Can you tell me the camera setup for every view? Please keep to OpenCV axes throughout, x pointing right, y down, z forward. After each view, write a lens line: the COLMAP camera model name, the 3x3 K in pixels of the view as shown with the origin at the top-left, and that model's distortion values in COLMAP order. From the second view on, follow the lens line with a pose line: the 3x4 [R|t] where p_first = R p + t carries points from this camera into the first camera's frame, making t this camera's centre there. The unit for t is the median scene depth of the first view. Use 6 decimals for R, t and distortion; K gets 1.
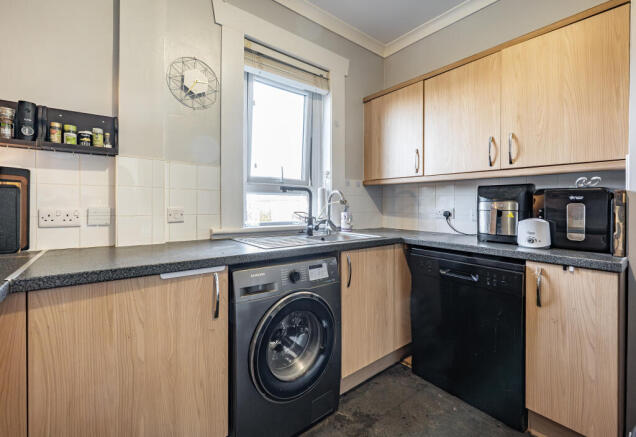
lens RADIAL K [[278.8, 0, 318.9], [0, 278.8, 208.9], [0, 0, 1]] dist [-0.000138, 0.000199]
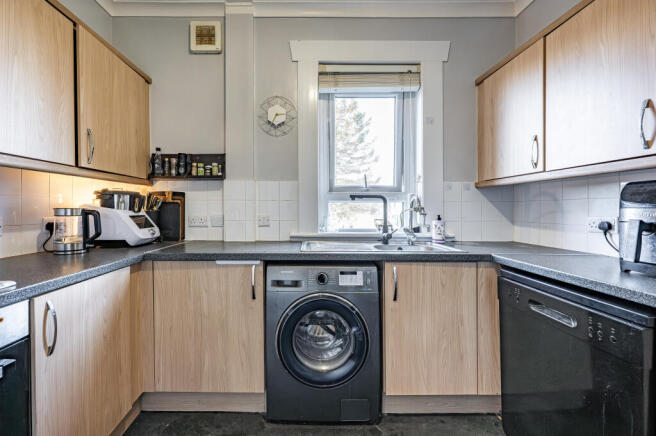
lens RADIAL K [[293.5, 0, 328.0], [0, 293.5, 218.0], [0, 0, 1]] dist [-0.000634, -0.000099]
pose [[0.786036, 0.012849, -0.618047, 0.530953], [-0.004766, 0.999880, 0.014725, -0.010576], [0.618162, -0.008628, 0.786003, 0.091297]]
